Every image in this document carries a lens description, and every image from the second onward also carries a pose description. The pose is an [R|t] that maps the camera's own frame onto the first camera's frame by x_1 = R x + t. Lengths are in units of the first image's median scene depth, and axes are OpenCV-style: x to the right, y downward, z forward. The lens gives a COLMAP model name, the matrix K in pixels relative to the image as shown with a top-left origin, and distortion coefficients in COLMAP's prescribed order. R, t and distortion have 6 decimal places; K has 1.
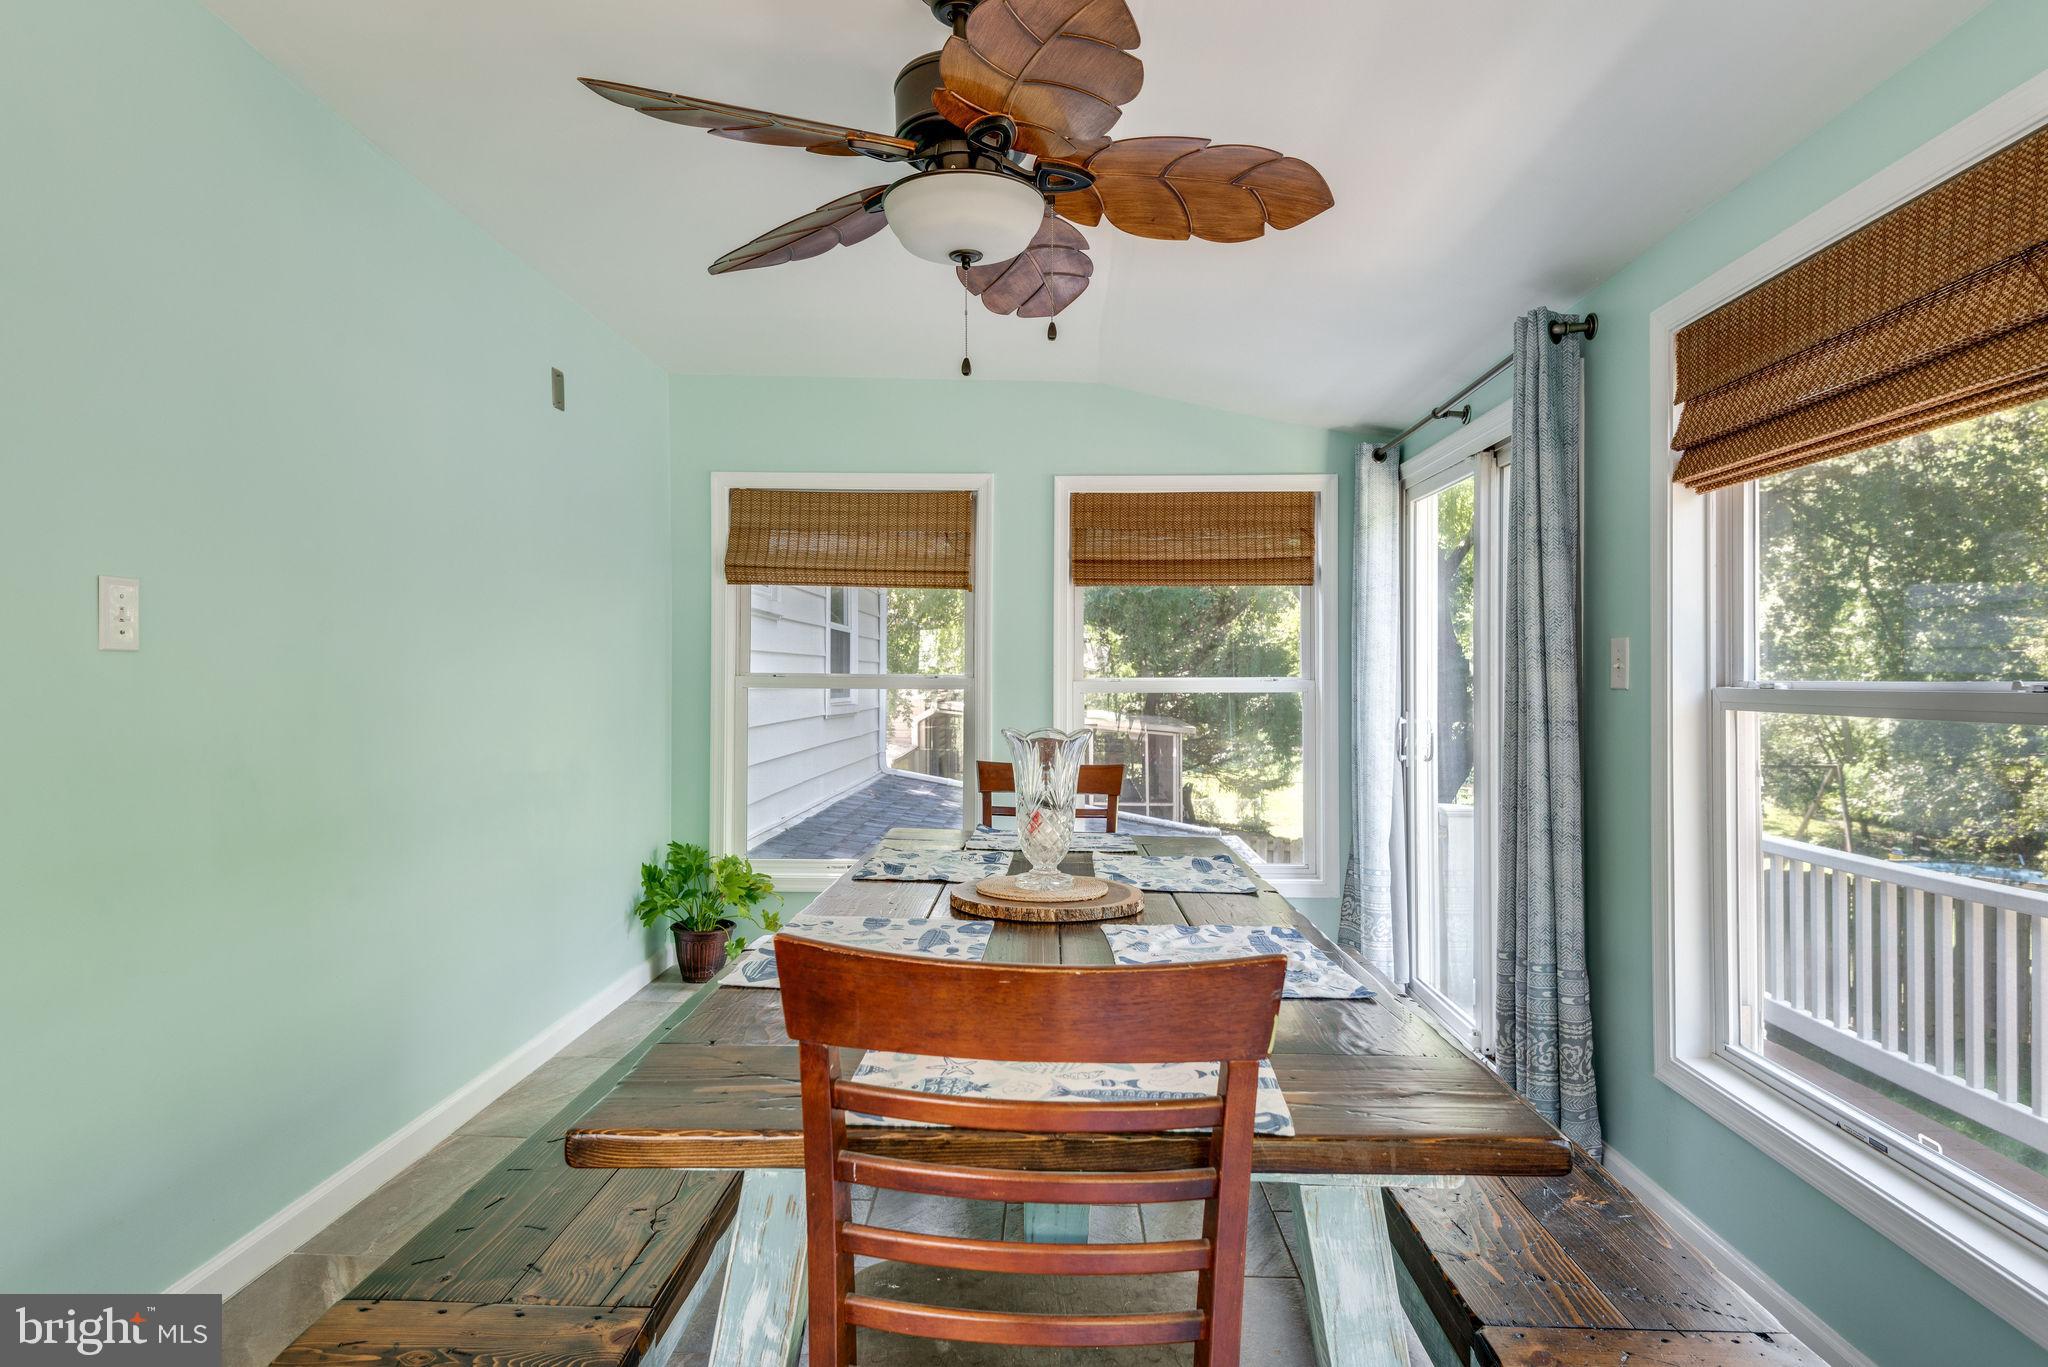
lens RADIAL K [[1133.4, 0, 1042.7], [0, 1133.4, 681.5], [0, 0, 1]] dist [0.049090, -0.034021]
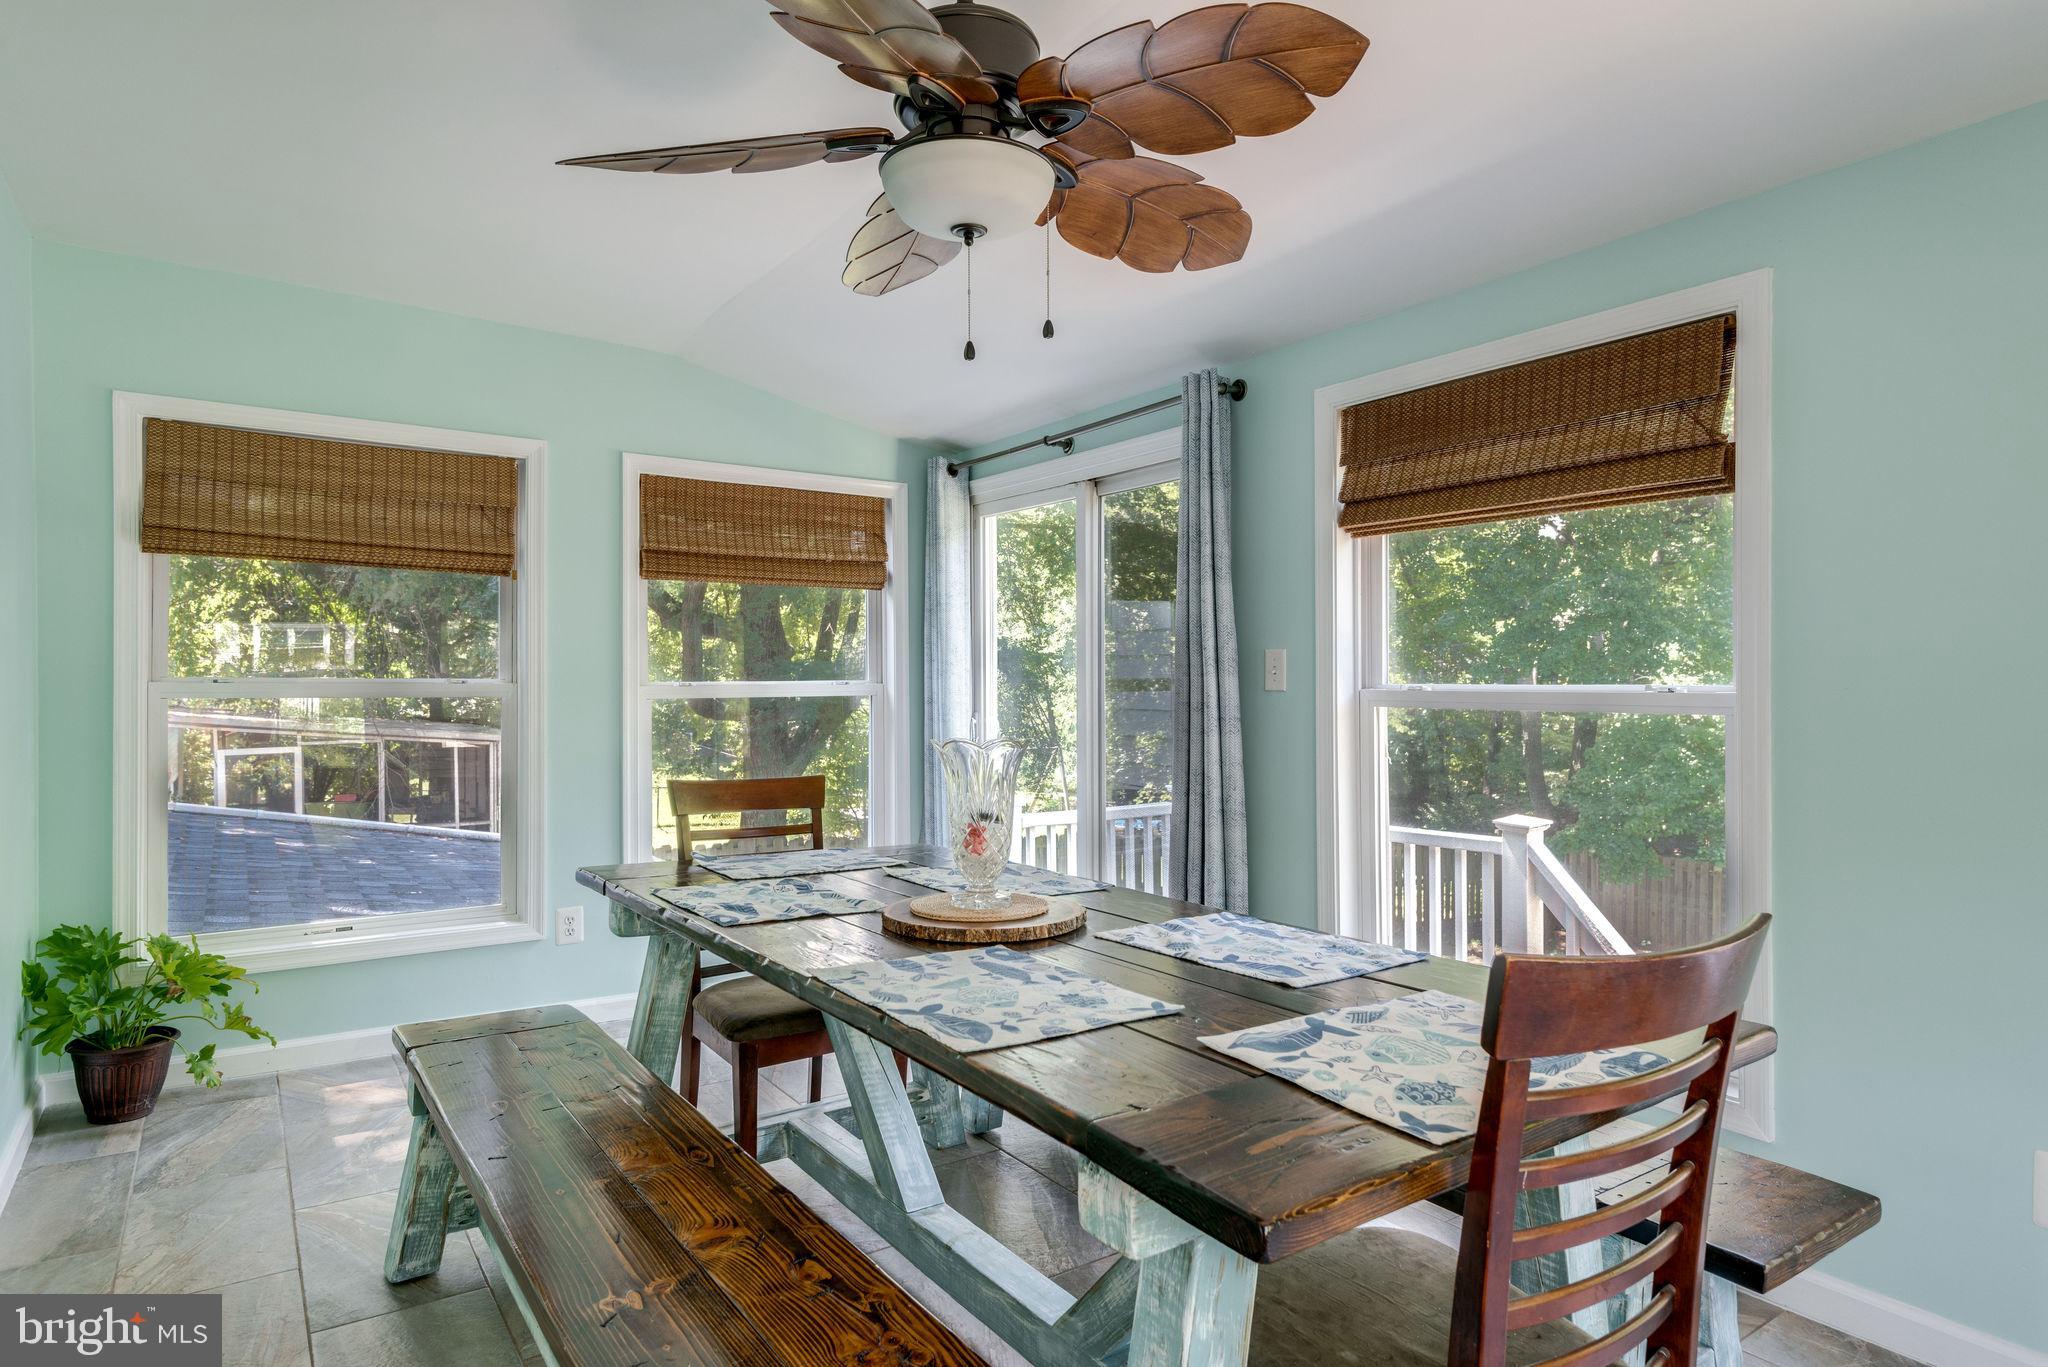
lens RADIAL K [[1133.4, 0, 1042.7], [0, 1133.4, 681.5], [0, 0, 1]] dist [0.049090, -0.034021]
pose [[0.810915, -0.004964, 0.585143, -0.251215], [0.004544, 0.999987, 0.002187, -0.004351], [-0.585147, 0.000886, 0.810927, 0.095620]]
